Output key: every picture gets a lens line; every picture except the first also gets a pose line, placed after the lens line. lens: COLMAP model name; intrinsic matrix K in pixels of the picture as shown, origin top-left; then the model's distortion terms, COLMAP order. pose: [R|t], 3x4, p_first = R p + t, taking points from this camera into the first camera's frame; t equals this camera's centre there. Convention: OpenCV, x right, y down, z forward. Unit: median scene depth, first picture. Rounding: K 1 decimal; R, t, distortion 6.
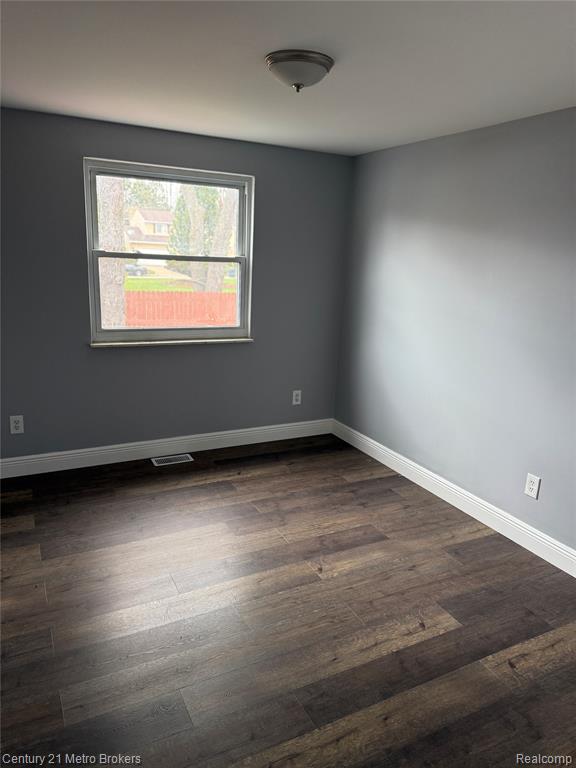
lens RADIAL K [[522.5, 0, 288.0], [0, 522.5, 384.0], [0, 0, 1]] dist [0.094345, -0.131767]
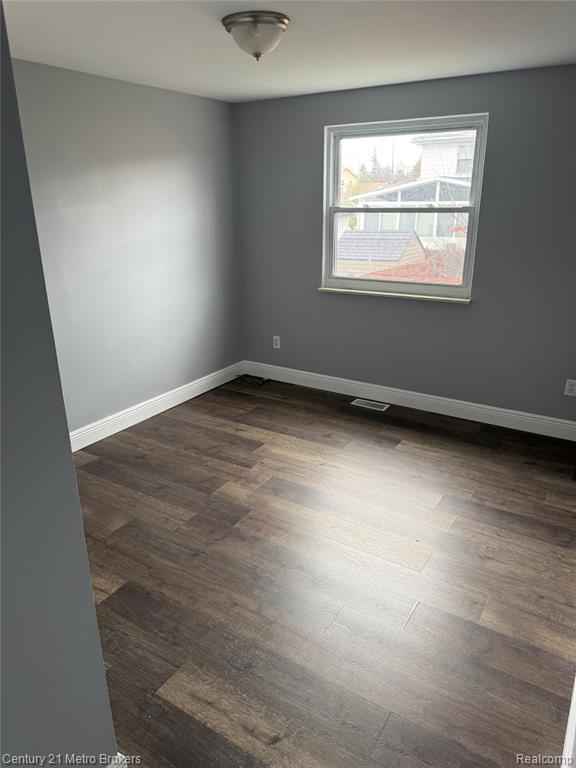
lens RADIAL K [[542.7, 0, 288.0], [0, 542.7, 384.0], [0, 0, 1]] dist [-0.002599, -0.003254]
pose [[0.488069, 0.233407, -0.841017, 0.633767], [-0.176399, 0.970074, 0.166854, -0.051710], [0.854793, 0.066918, 0.514636, 0.296146]]
